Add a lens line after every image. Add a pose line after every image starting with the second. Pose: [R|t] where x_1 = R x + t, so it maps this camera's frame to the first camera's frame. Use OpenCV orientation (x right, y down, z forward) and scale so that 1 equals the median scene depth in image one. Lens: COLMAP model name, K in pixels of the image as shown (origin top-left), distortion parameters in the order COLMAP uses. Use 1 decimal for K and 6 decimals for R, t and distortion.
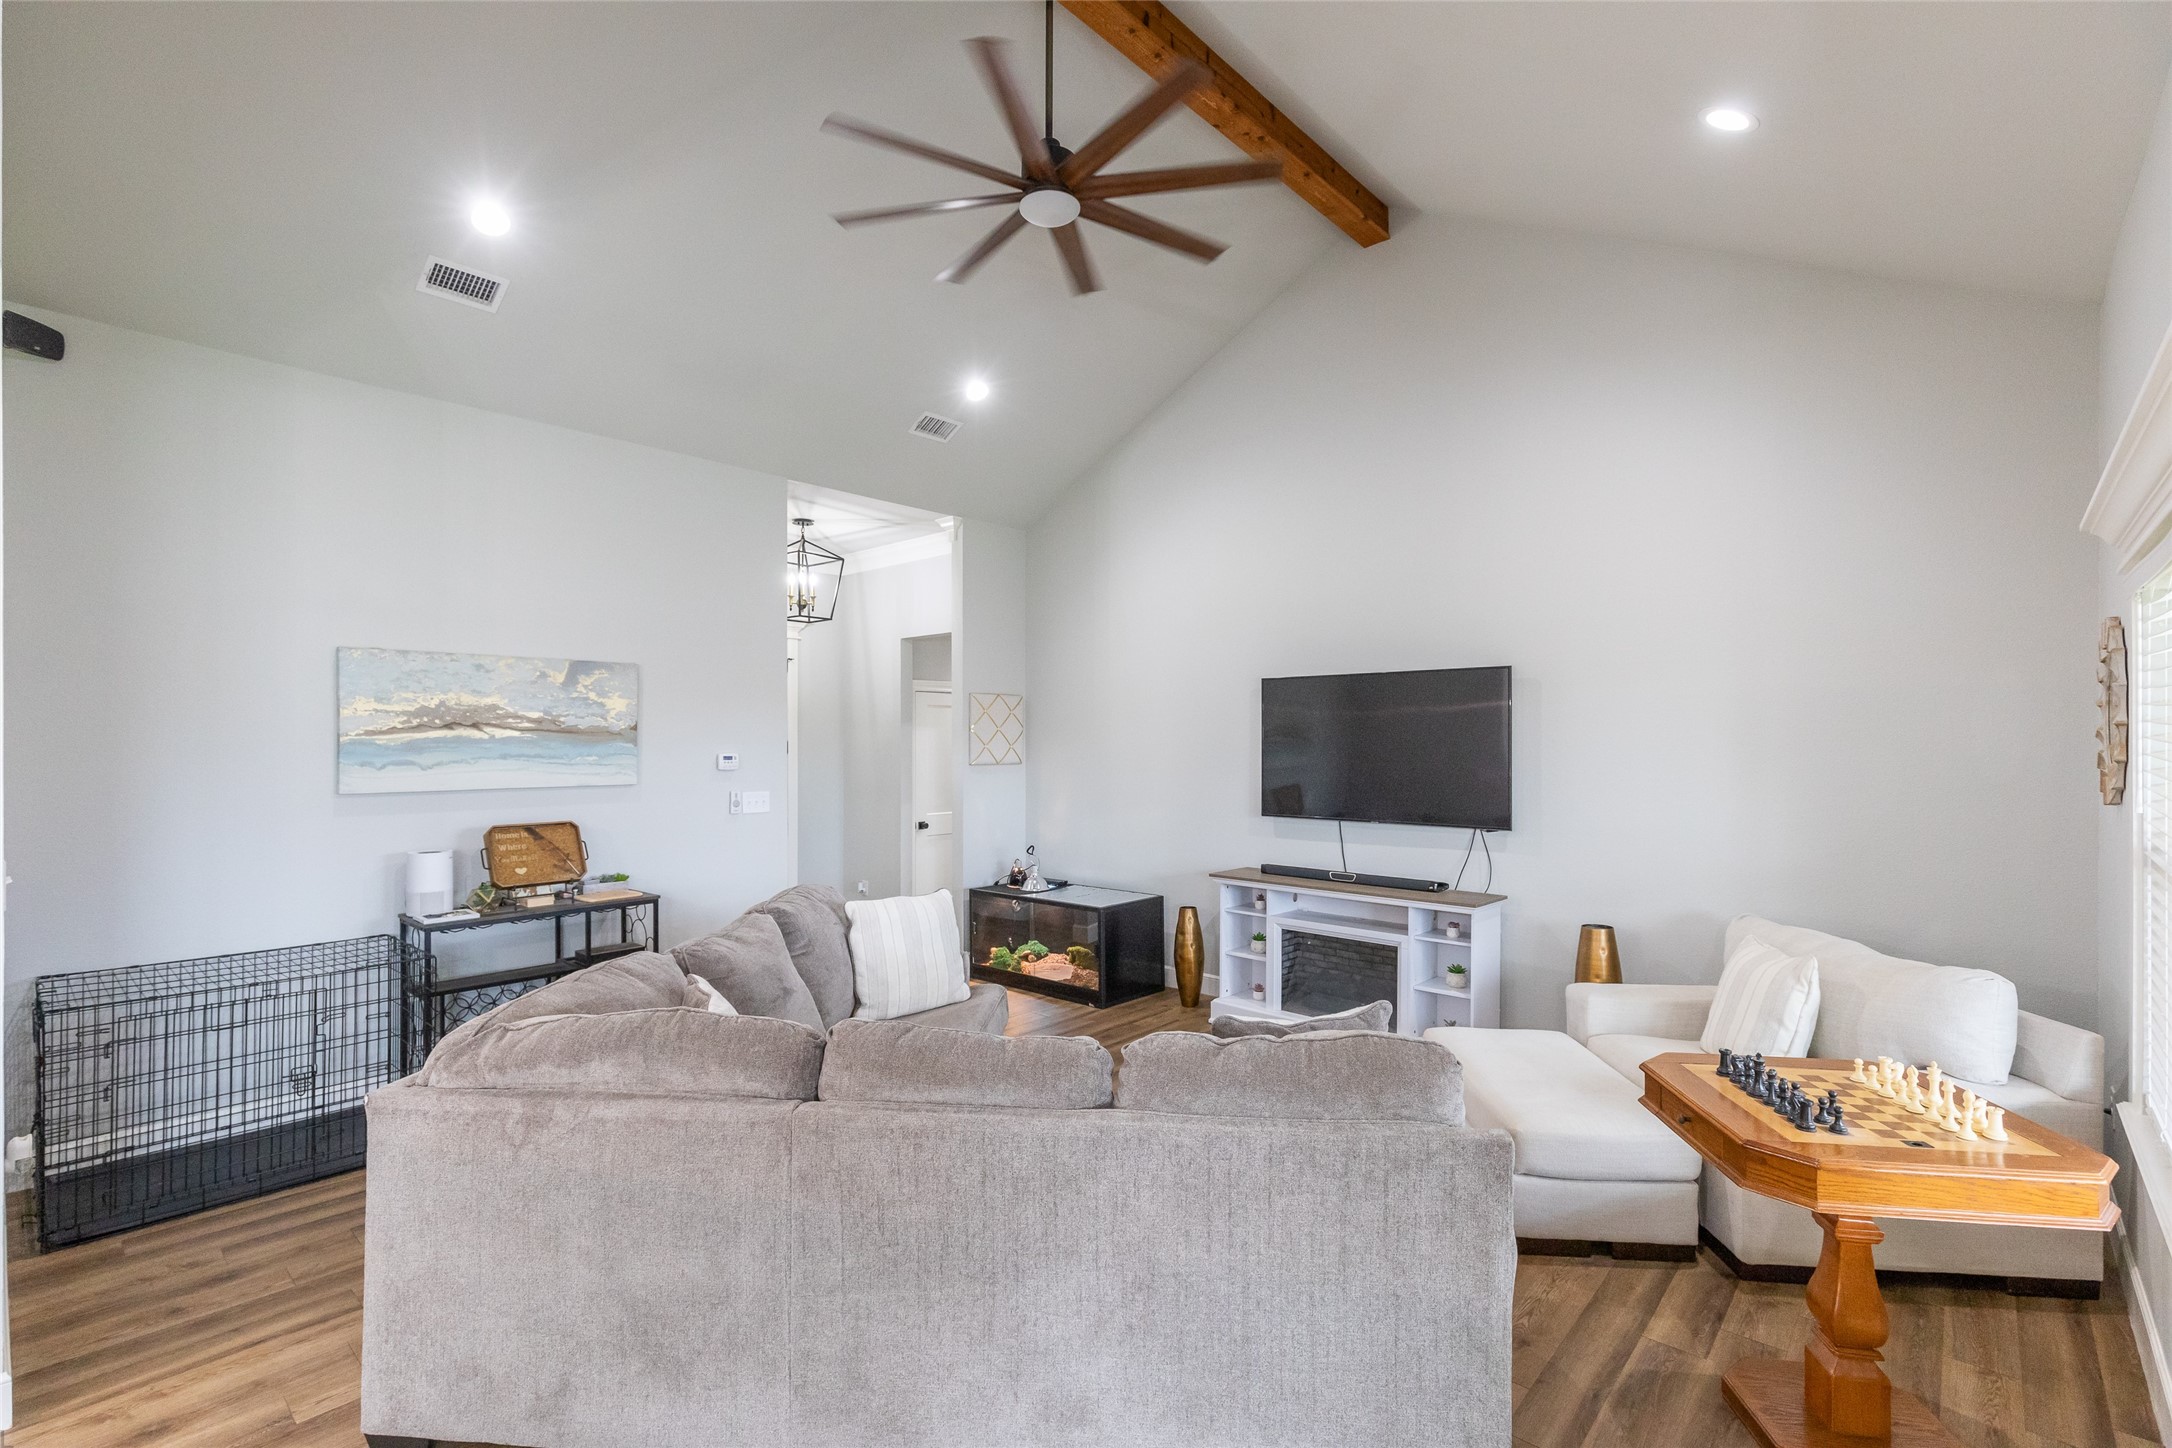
lens RADIAL K [[976.7, 0, 1085.1], [0, 976.7, 739.6], [0, 0, 1]] dist [0.009833, -0.001782]
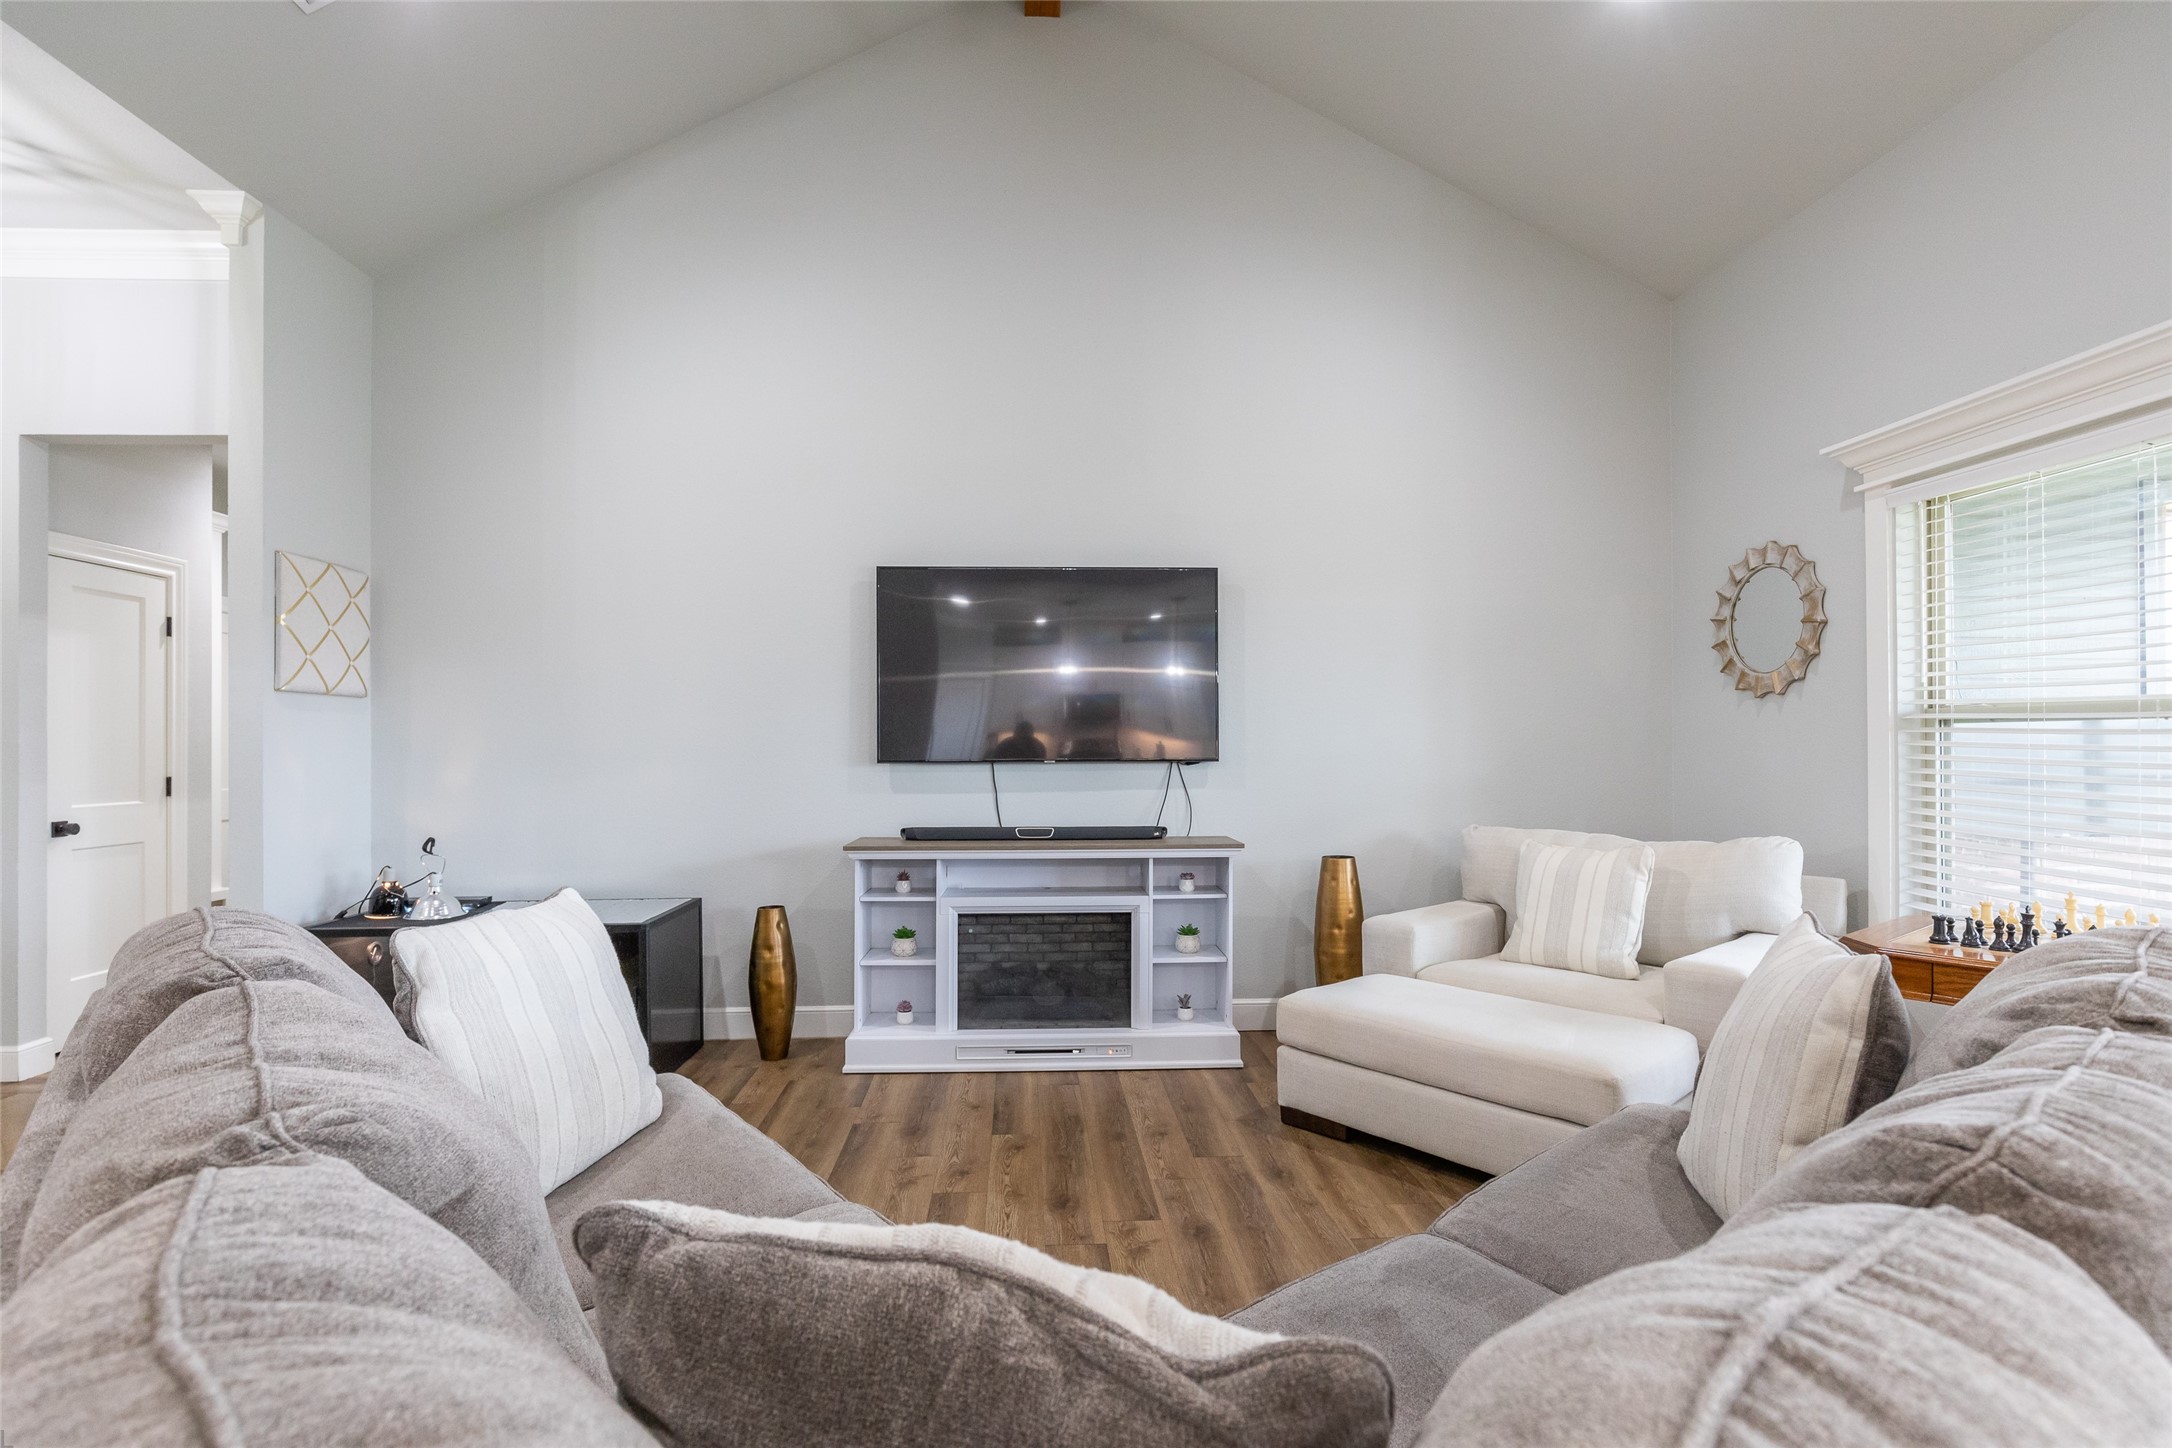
lens RADIAL K [[1050.4, 0, 1084.9], [0, 1050.4, 738.4], [0, 0, 1]] dist [-0.004928, 0.002040]
pose [[0.704614, 0.001888, 0.709589, -0.301274], [0.003459, 0.999975, -0.006096, 0.080369], [-0.709583, 0.006750, 0.704590, 0.448807]]
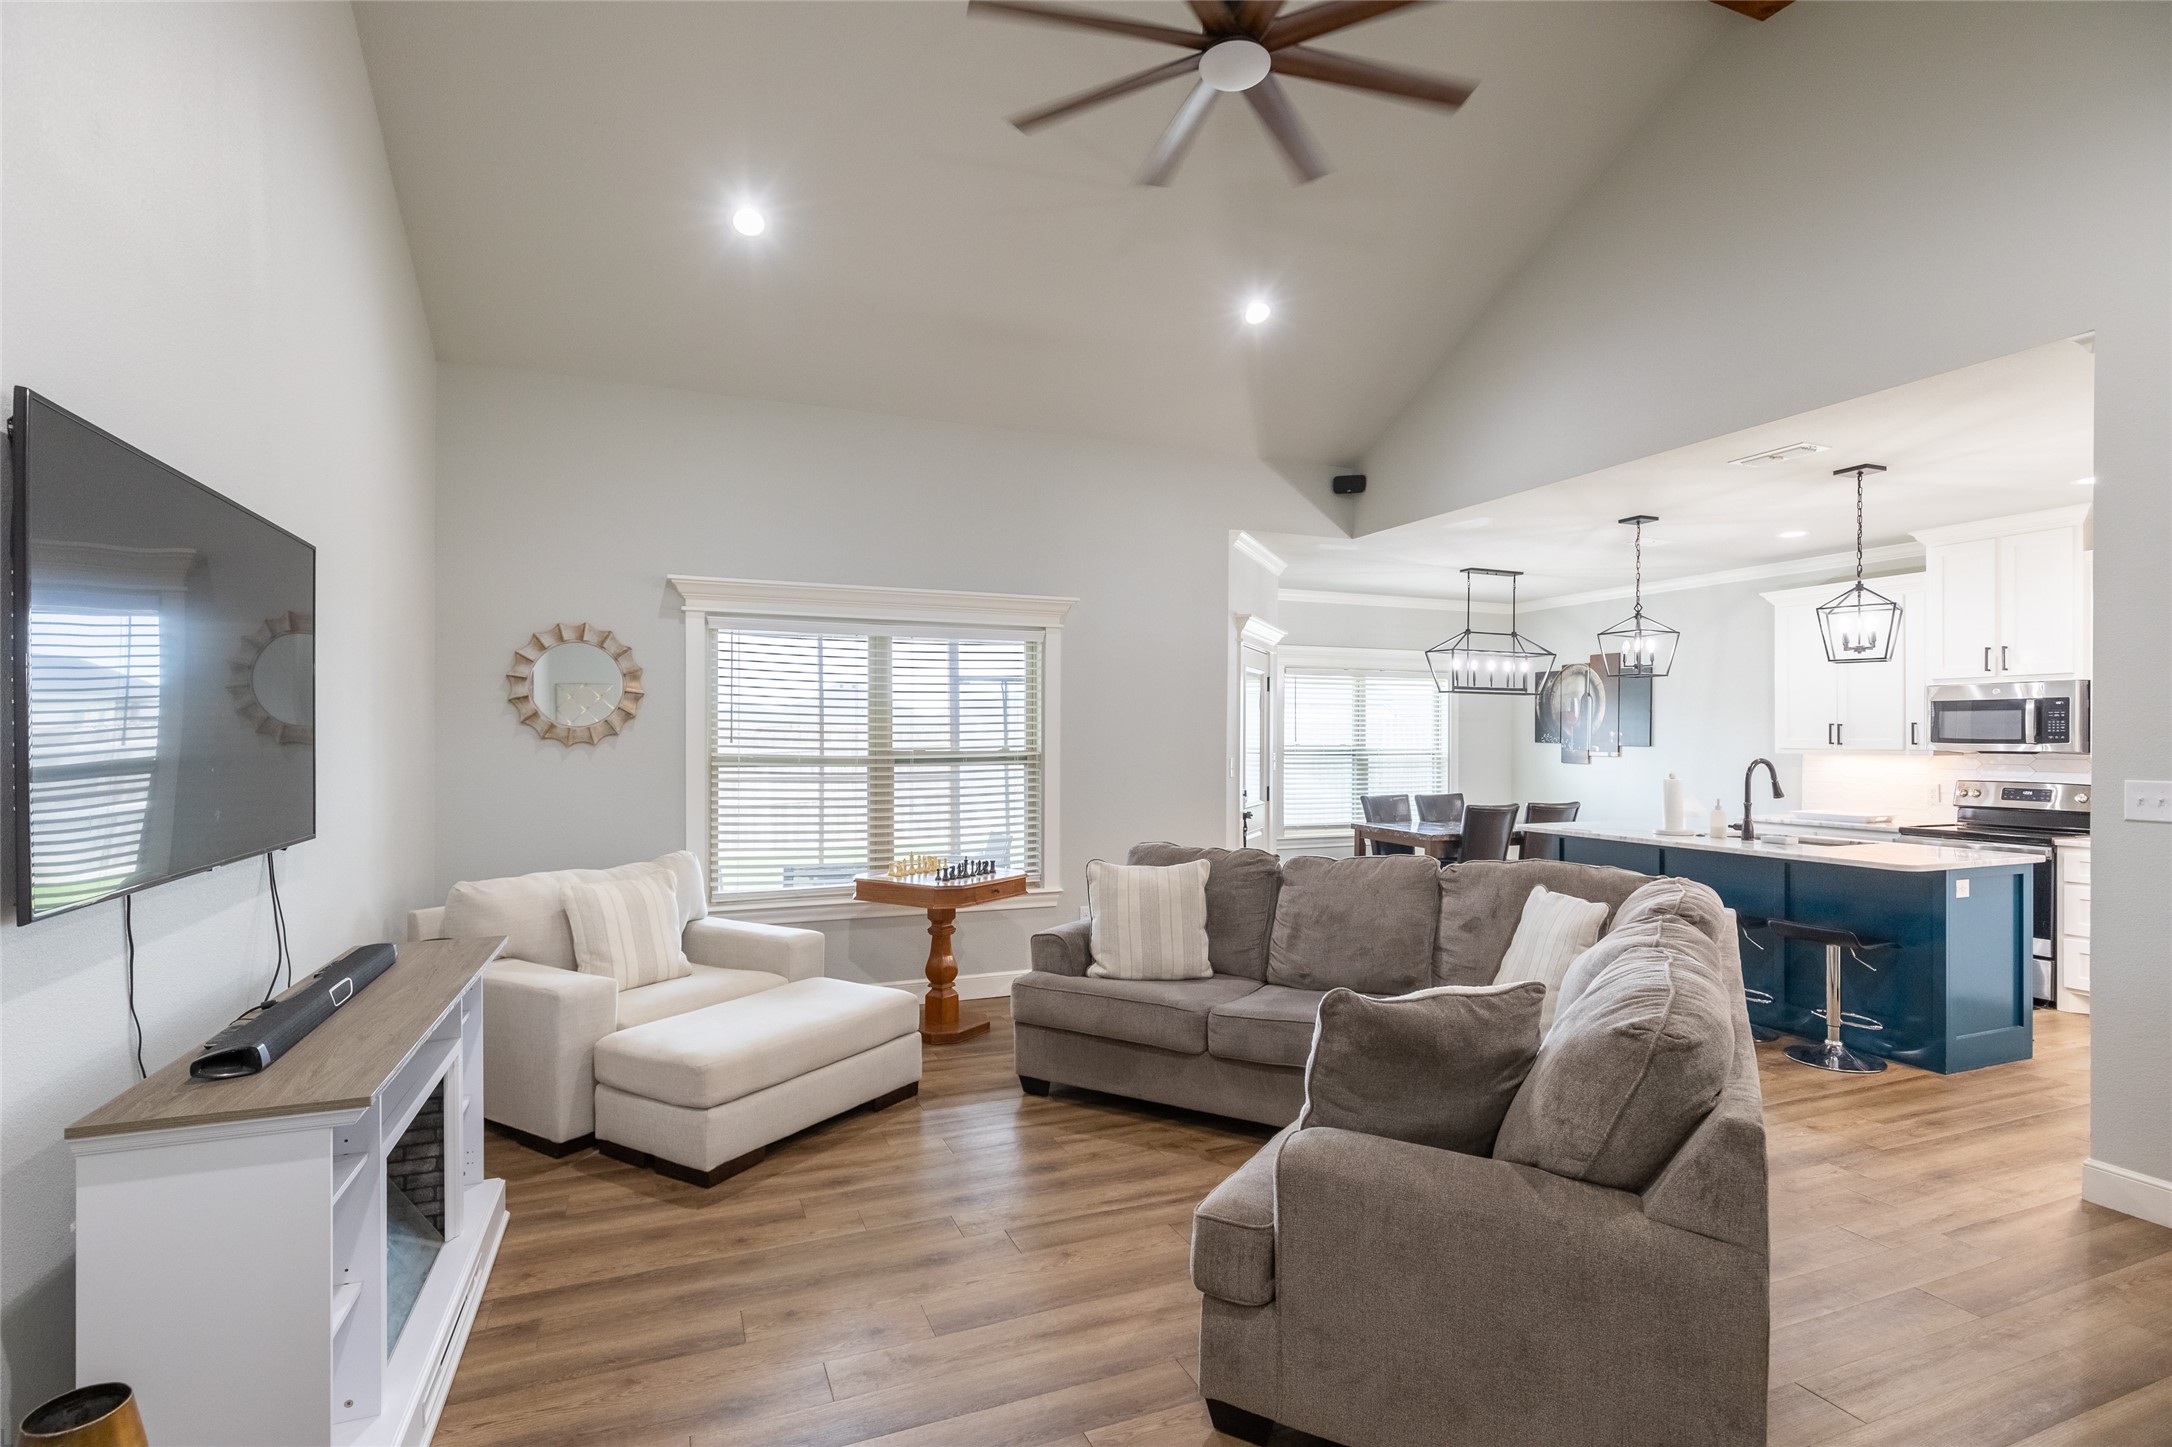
lens RADIAL K [[1035.6, 0, 1073.2], [0, 1035.6, 737.4], [0, 0, 1]] dist [-0.011540, -0.000170]
pose [[-0.896428, -0.001209, 0.443187, -0.229503], [-0.001440, 0.999999, -0.000183, 0.033989], [-0.443186, -0.000802, -0.896429, 1.365348]]
